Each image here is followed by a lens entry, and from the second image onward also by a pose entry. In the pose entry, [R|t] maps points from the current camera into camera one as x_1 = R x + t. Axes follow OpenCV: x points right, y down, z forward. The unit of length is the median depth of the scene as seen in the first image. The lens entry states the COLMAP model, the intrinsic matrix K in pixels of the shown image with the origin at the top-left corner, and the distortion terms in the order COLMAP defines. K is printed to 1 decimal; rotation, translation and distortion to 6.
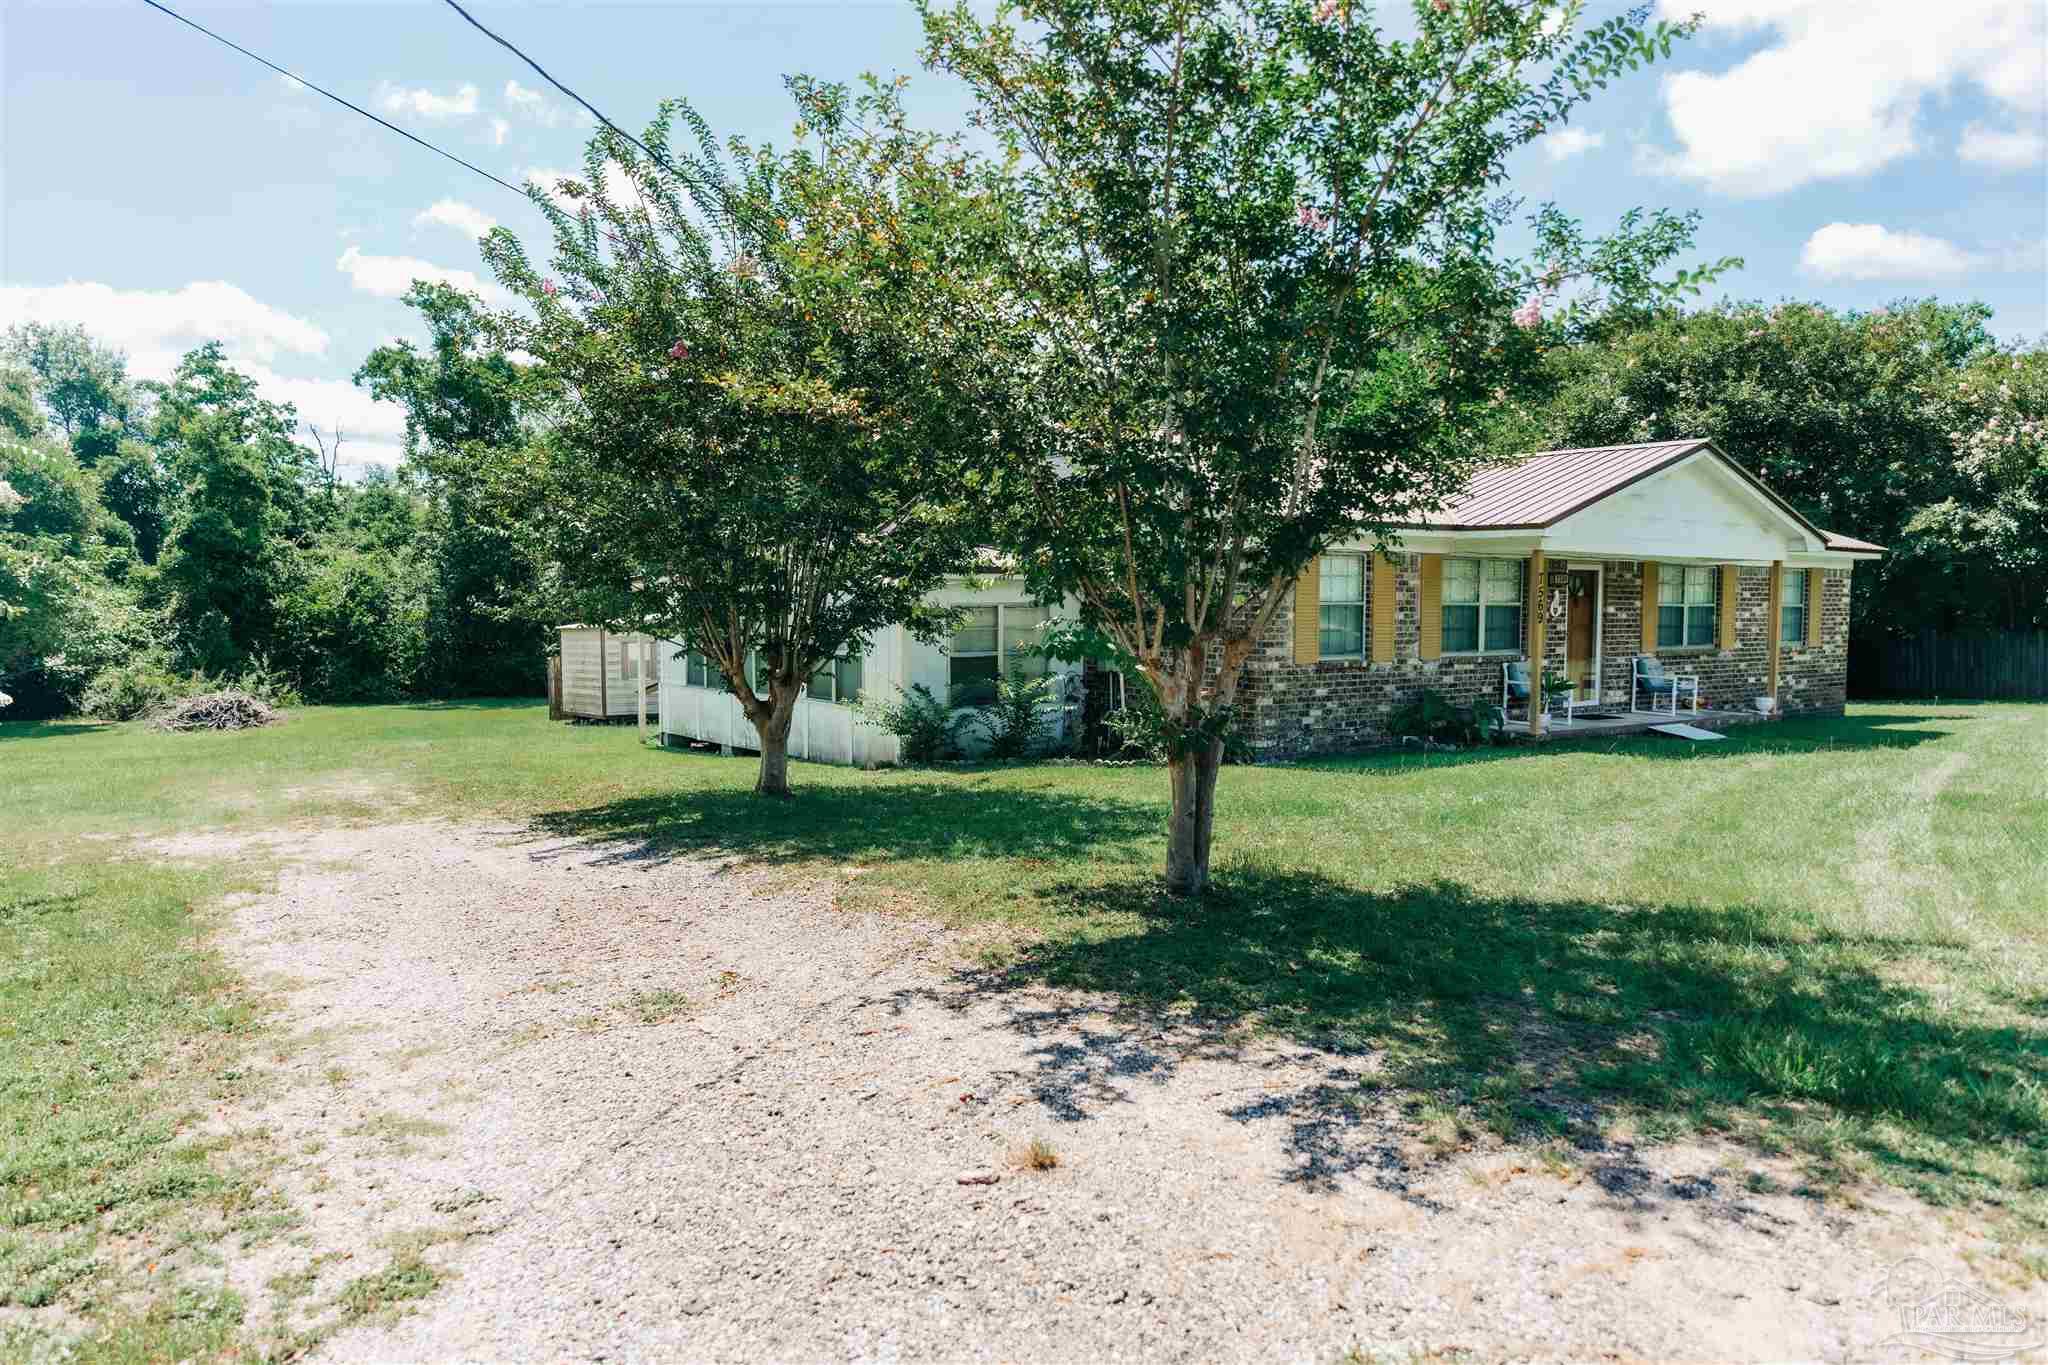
lens RADIAL K [[1357.7, 0, 1026.4], [0, 1357.7, 678.6], [0, 0, 1]] dist [0.013800, -0.003397]
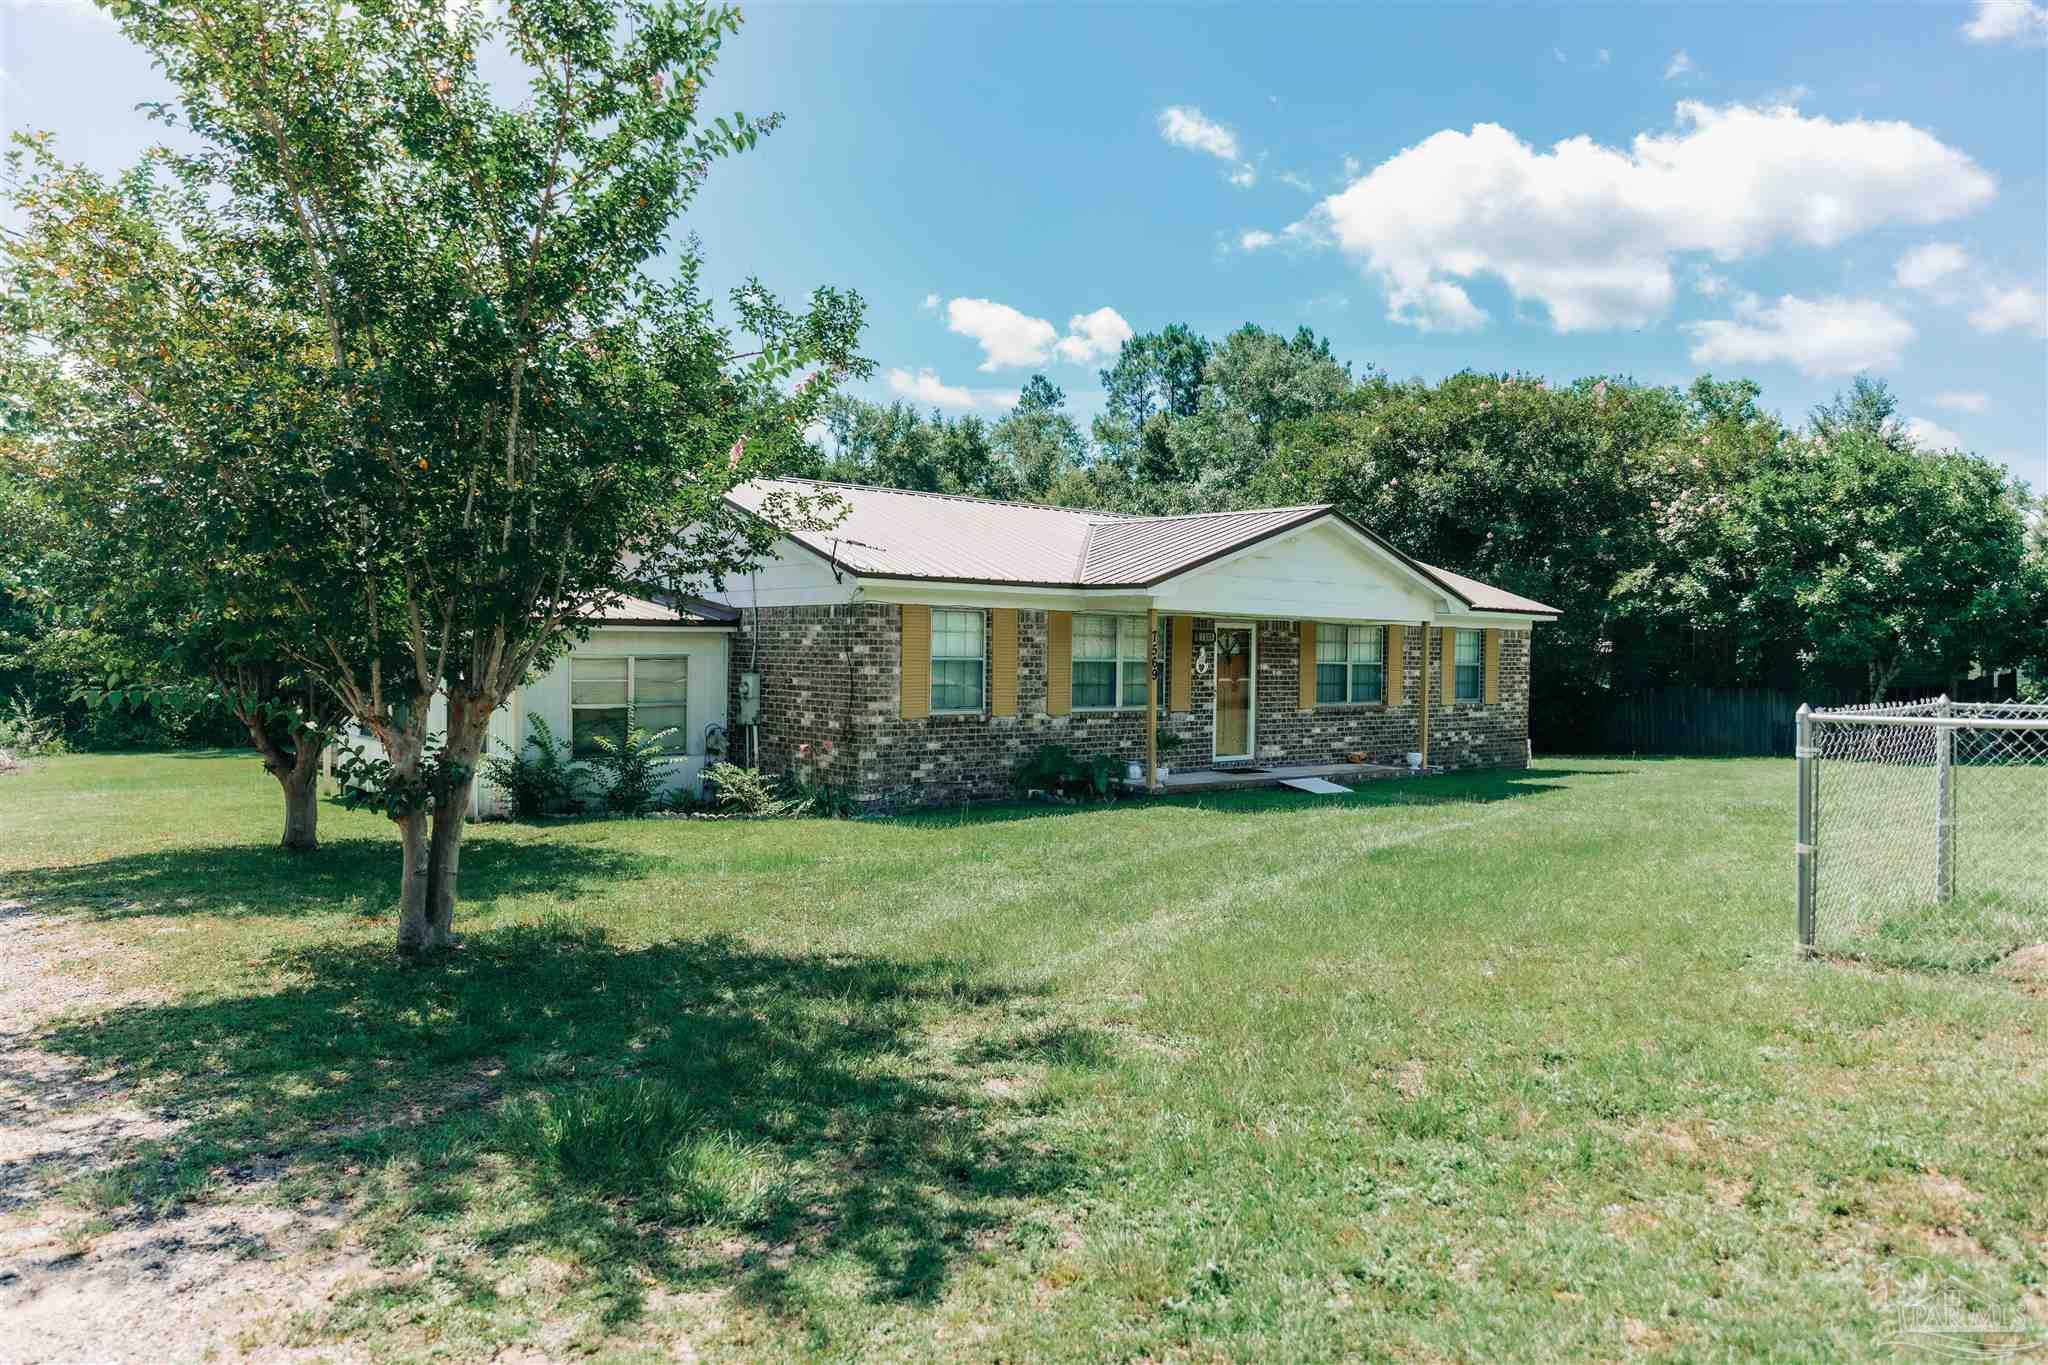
lens RADIAL K [[1357.7, 0, 1026.4], [0, 1357.7, 678.6], [0, 0, 1]] dist [0.013800, -0.003397]
pose [[0.996817, 0.008299, 0.079287, 0.156689], [-0.005366, 0.999296, -0.037125, -0.002373], [-0.079539, 0.036581, 0.996160, -0.012590]]
